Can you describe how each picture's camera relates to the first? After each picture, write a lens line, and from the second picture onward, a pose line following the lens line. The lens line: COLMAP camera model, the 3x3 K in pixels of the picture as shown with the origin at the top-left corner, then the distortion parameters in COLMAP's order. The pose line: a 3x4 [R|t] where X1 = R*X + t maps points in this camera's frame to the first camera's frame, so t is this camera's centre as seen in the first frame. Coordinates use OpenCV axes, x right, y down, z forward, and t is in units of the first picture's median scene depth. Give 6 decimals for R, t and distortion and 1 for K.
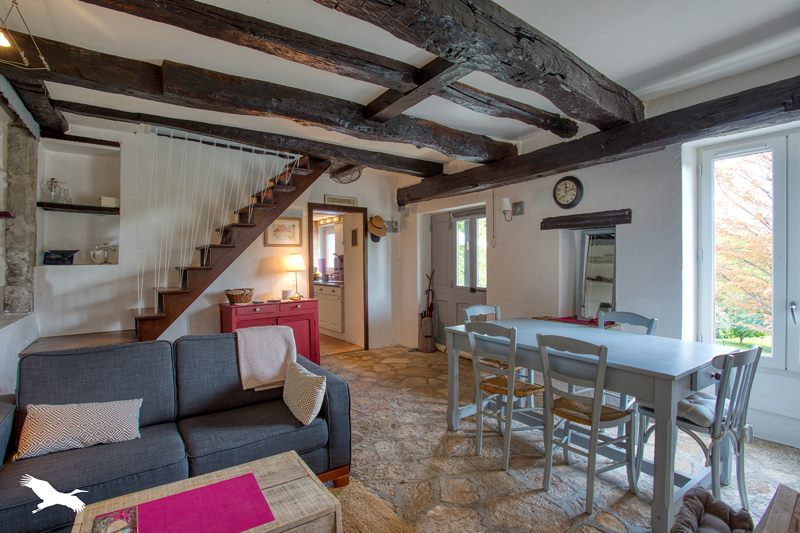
lens RADIAL K [[398.6, 0, 400.0], [0, 398.6, 266.5], [0, 0, 1]] dist [-0.000253, -0.000127]
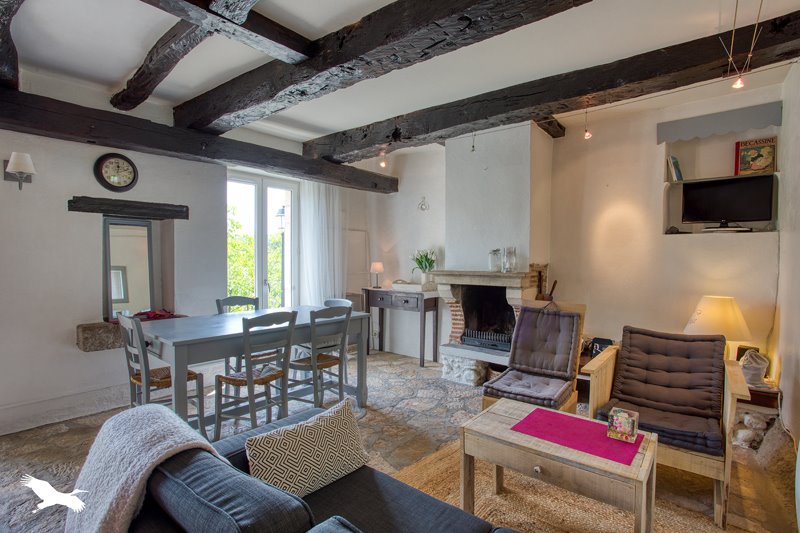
lens RADIAL K [[398.6, 0, 400.0], [0, 398.6, 266.5], [0, 0, 1]] dist [-0.000253, -0.000127]
pose [[-0.240329, -0.021372, 0.970456, -0.595568], [0.009388, 0.999660, 0.024340, 0.000558], [-0.970646, 0.014960, -0.240046, 0.658134]]
